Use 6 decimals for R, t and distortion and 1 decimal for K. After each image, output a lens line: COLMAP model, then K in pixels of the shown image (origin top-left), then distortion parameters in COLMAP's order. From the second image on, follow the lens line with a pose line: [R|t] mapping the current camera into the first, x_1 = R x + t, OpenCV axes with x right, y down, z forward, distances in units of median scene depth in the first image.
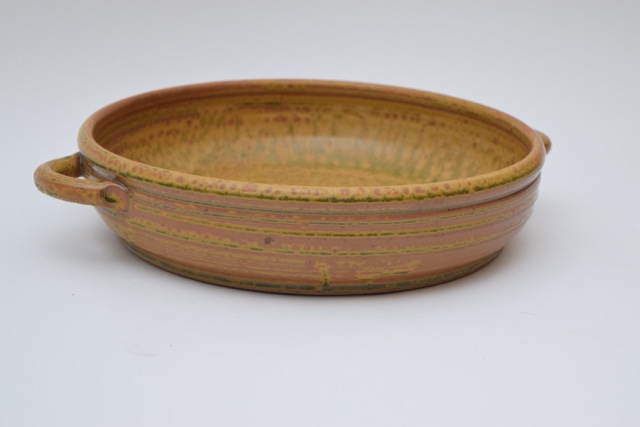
lens RADIAL K [[1438.9, 0, 322.1], [0, 1438.9, 212.0], [0, 0, 1]] dist [0.131799, 0.000000]
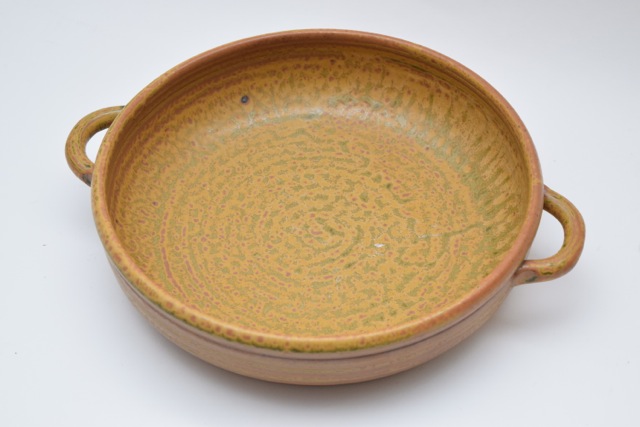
lens RADIAL K [[1296.1, 0, 322.5], [0, 1296.1, 213.0], [0, 0, 1]] dist [0.059736, 0.000000]
pose [[0.711314, 0.477551, -0.515730, 0.459665], [-0.167155, 0.827626, 0.535811, -0.495975], [0.682709, -0.294923, 0.668527, 0.356287]]
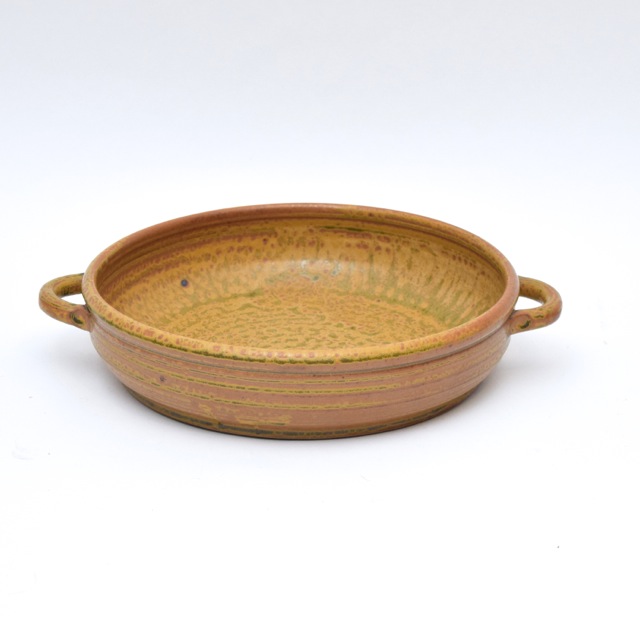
lens RADIAL K [[2581.3, 0, 319.2], [0, 2581.3, 320.3], [0, 0, 1]] dist [-0.056848, 0.000000]
pose [[0.876977, 0.143831, -0.458502, 0.832606], [-0.111758, 0.989039, 0.096500, -0.197235], [0.467356, -0.033388, 0.883439, -0.636614]]
